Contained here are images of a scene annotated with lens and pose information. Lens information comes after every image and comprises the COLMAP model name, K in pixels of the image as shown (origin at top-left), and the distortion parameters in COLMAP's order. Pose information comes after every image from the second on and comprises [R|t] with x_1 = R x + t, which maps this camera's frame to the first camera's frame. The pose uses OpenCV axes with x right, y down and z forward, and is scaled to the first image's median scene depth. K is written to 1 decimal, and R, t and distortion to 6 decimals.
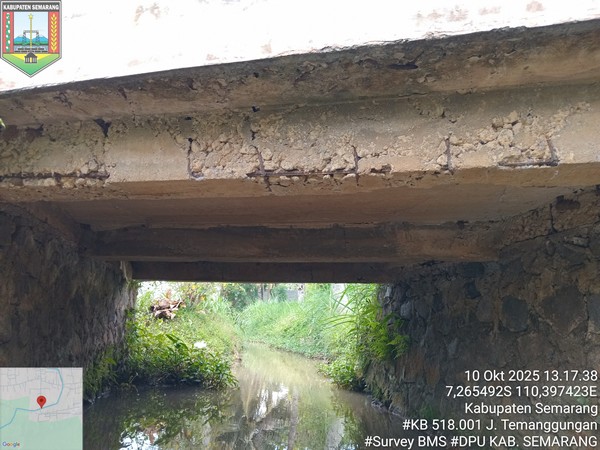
lens RADIAL K [[439.6, 0, 300.0], [0, 439.6, 225.0], [0, 0, 1]] dist [-0.010211, -0.008829]
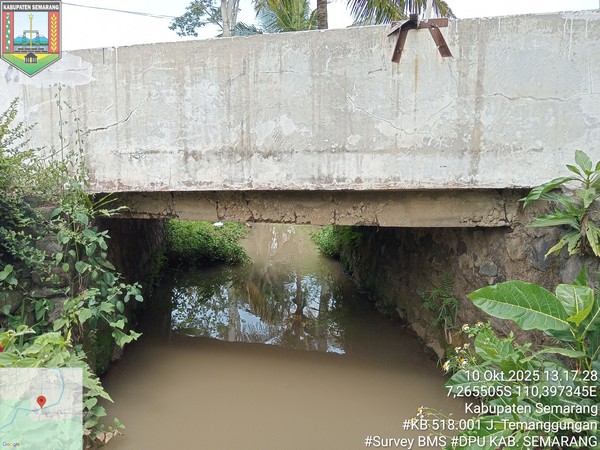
lens RADIAL K [[439.6, 0, 300.0], [0, 439.6, 225.0], [0, 0, 1]] dist [-0.010211, -0.008829]
pose [[0.998424, -0.052332, -0.020275, 0.176444], [0.056122, 0.932633, 0.356435, -0.817319], [0.000256, -0.357011, 0.934100, -0.967818]]
